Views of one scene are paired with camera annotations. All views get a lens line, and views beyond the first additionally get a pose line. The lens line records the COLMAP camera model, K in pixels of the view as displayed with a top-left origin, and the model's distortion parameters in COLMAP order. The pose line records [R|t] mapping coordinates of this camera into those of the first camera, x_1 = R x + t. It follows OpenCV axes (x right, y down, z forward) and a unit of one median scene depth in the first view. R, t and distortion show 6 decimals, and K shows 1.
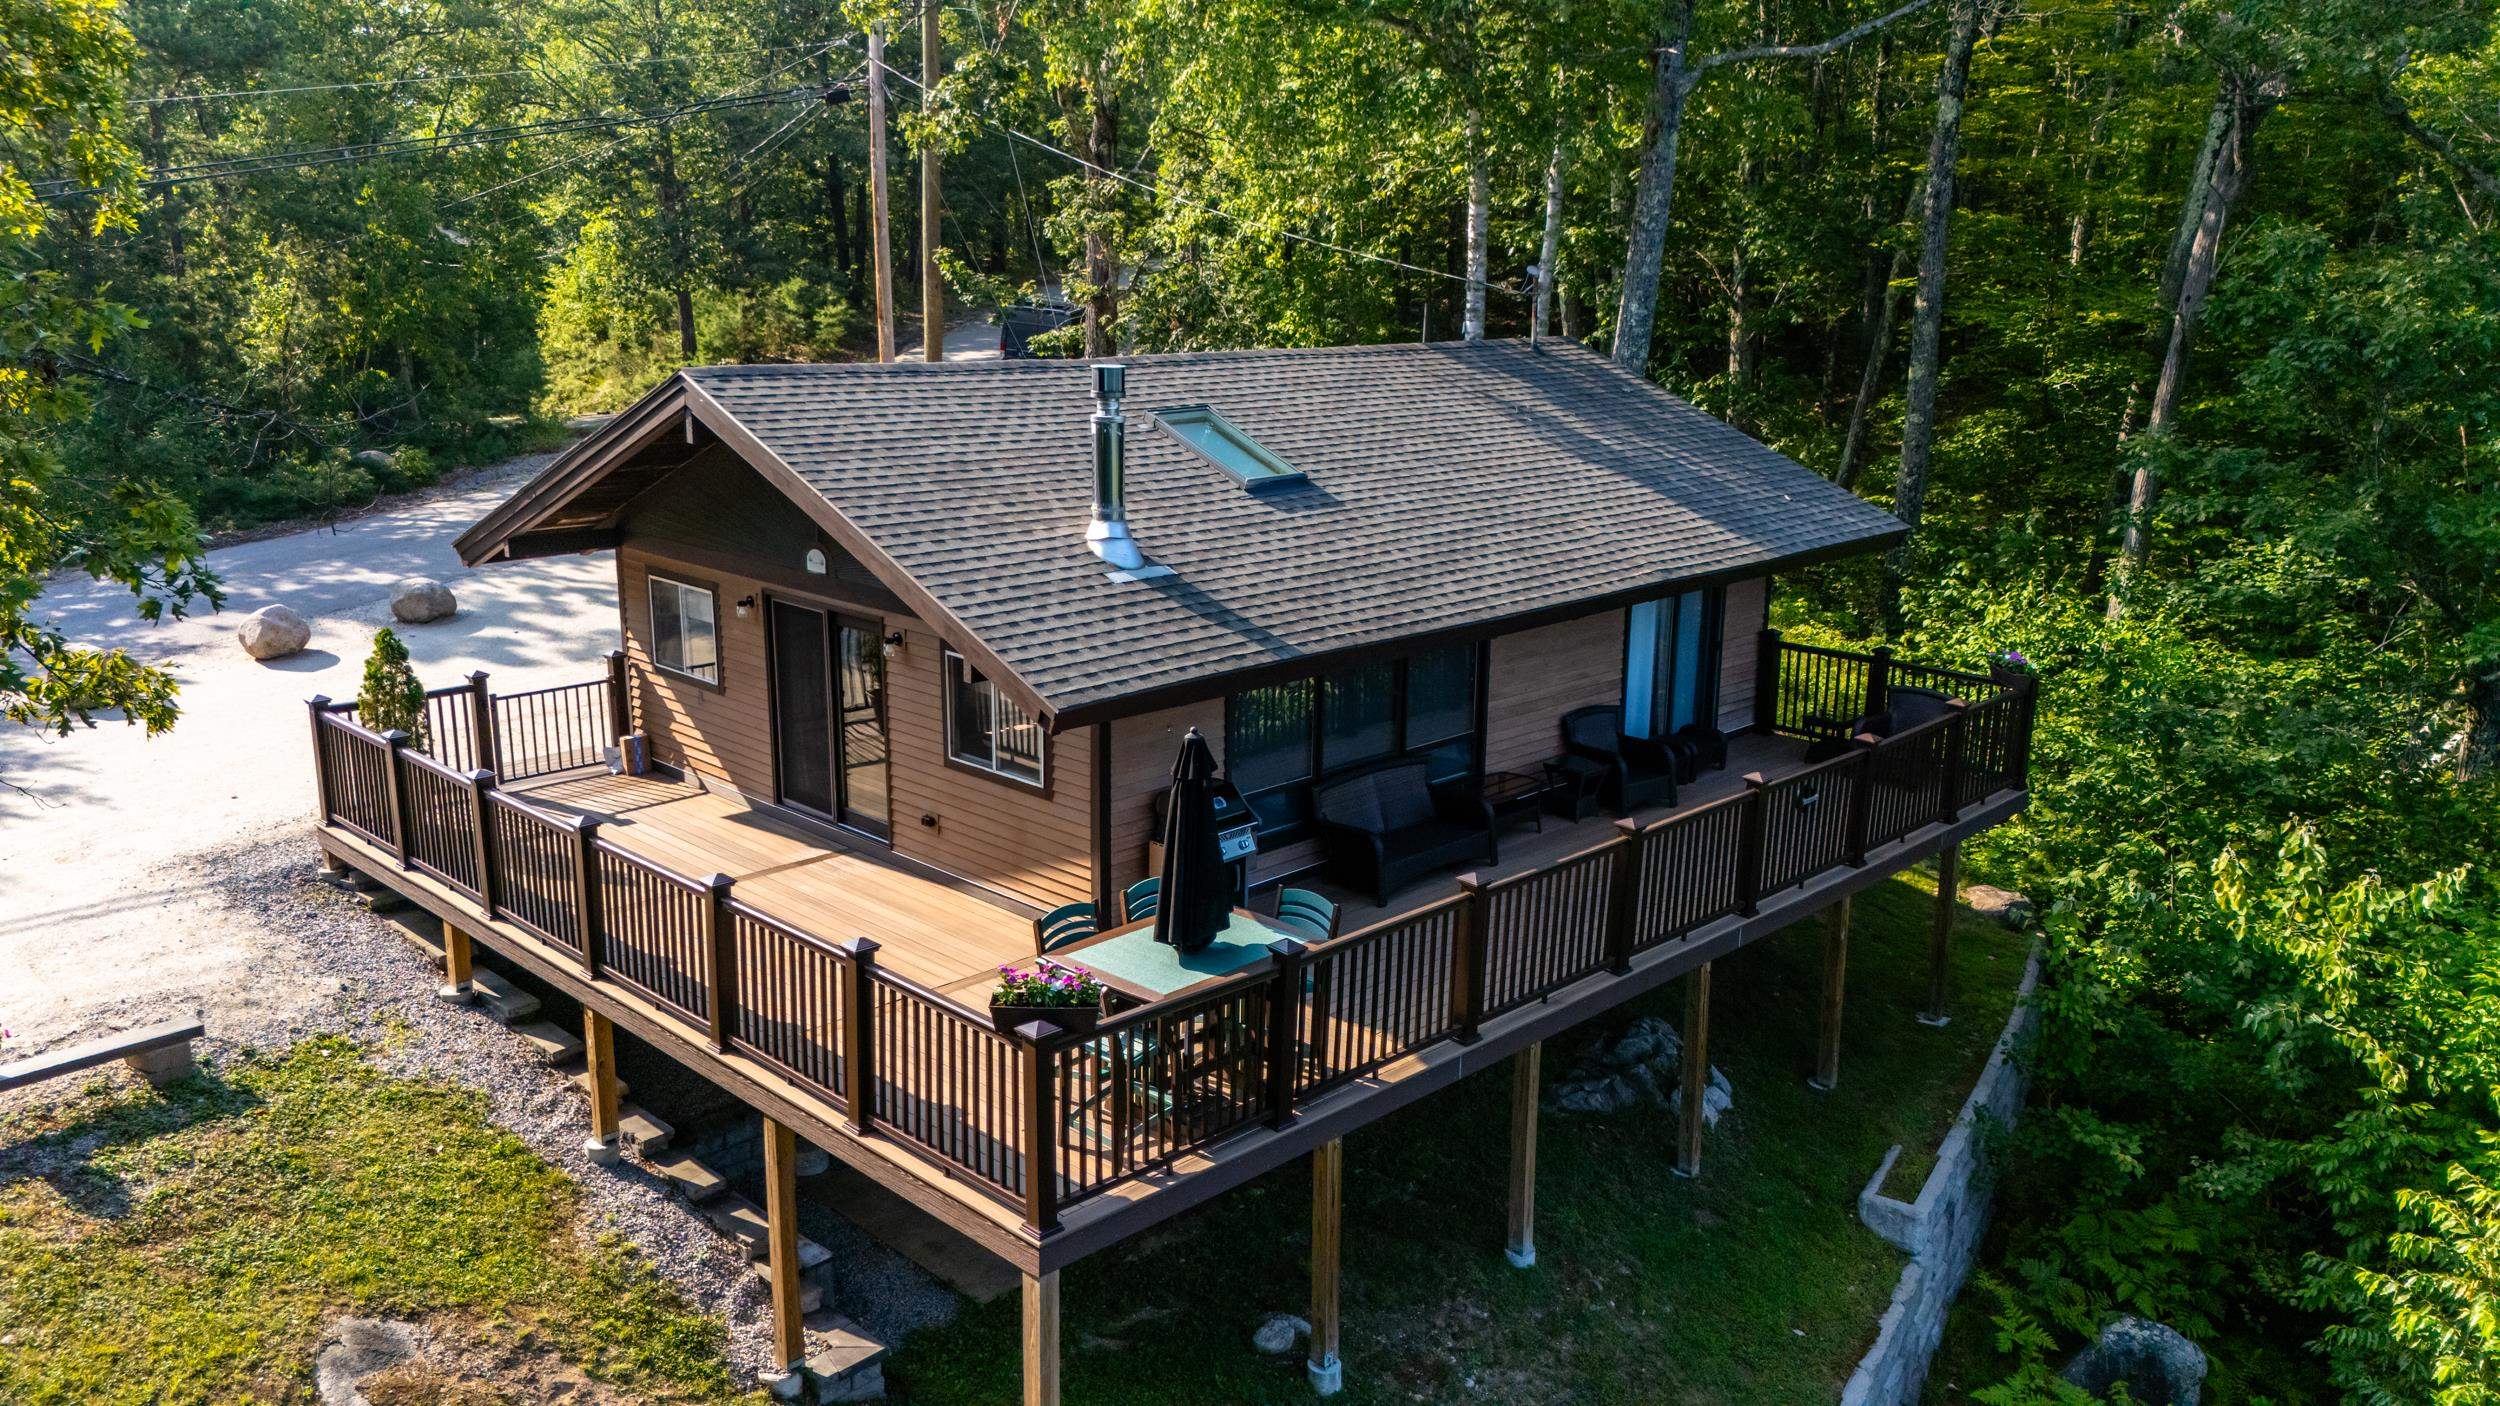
lens RADIAL K [[1850.9, 0, 1247.2], [0, 1850.9, 697.2], [0, 0, 1]] dist [0.072480, -0.062889]
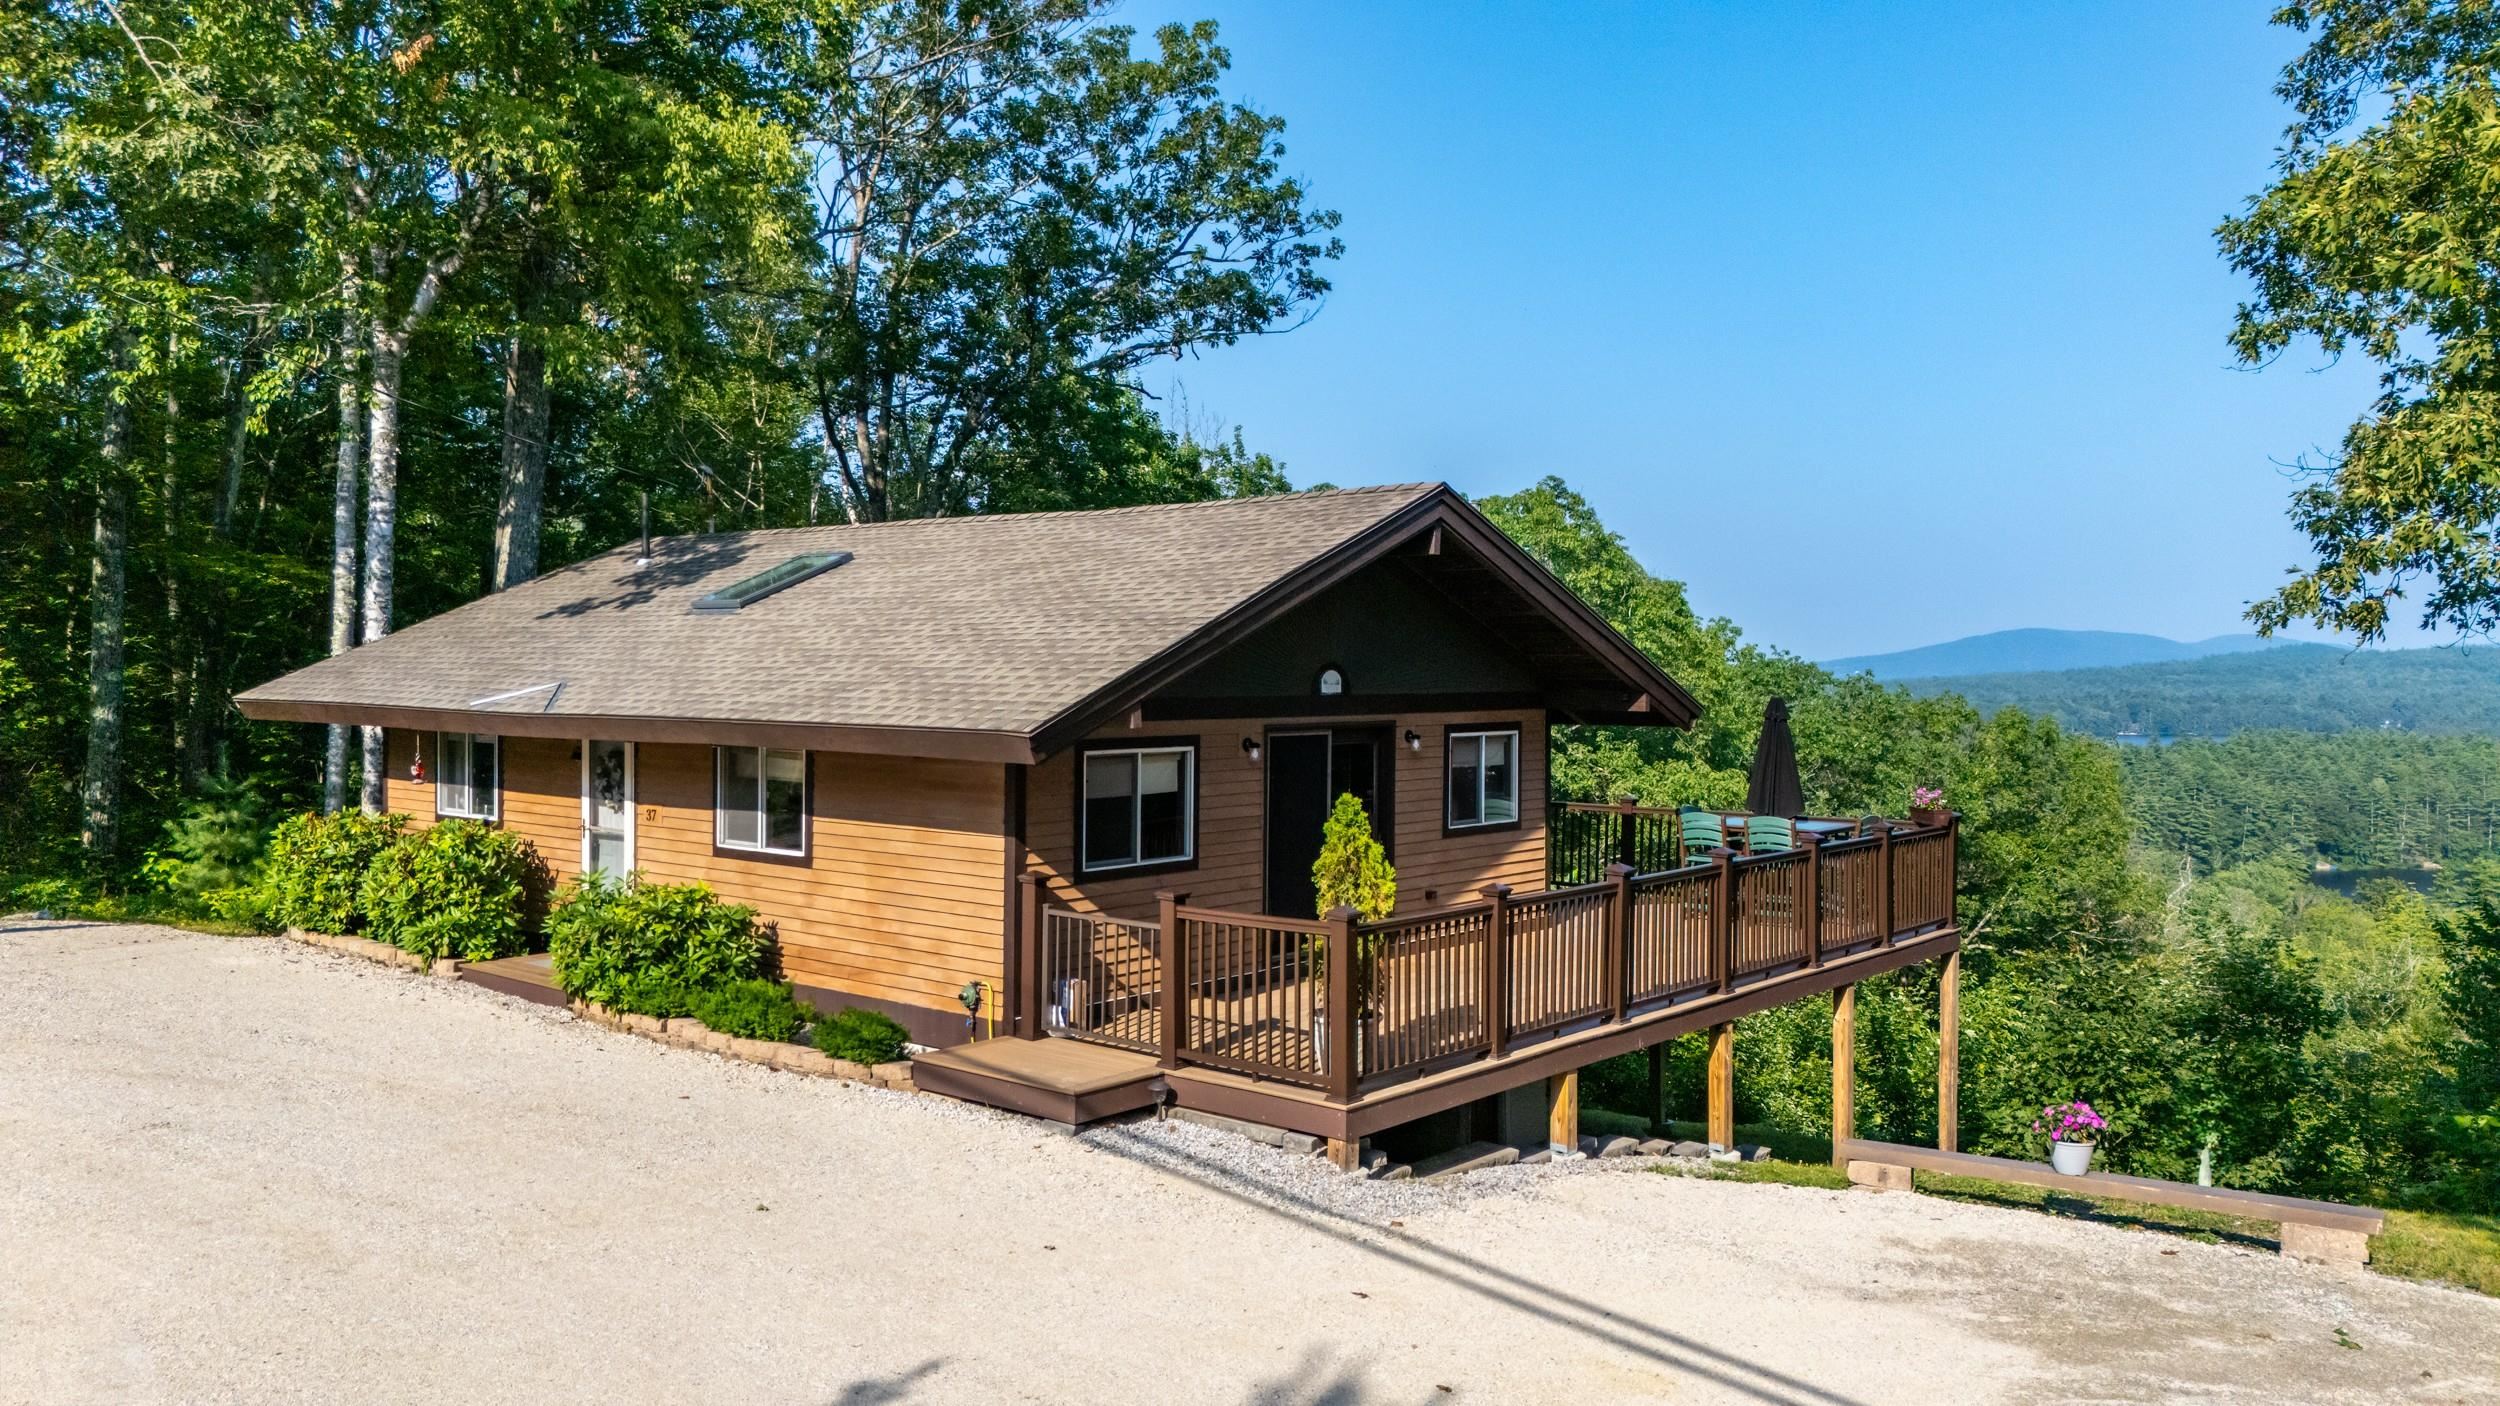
lens RADIAL K [[1850.9, 0, 1231.3], [0, 1850.9, 677.1], [0, 0, 1]] dist [0.072480, -0.062889]
pose [[-0.055769, -0.025140, 0.998127, -1.272582], [0.225140, 0.973620, 0.037102, -0.129039], [-0.972729, 0.226787, -0.048638, 1.136528]]
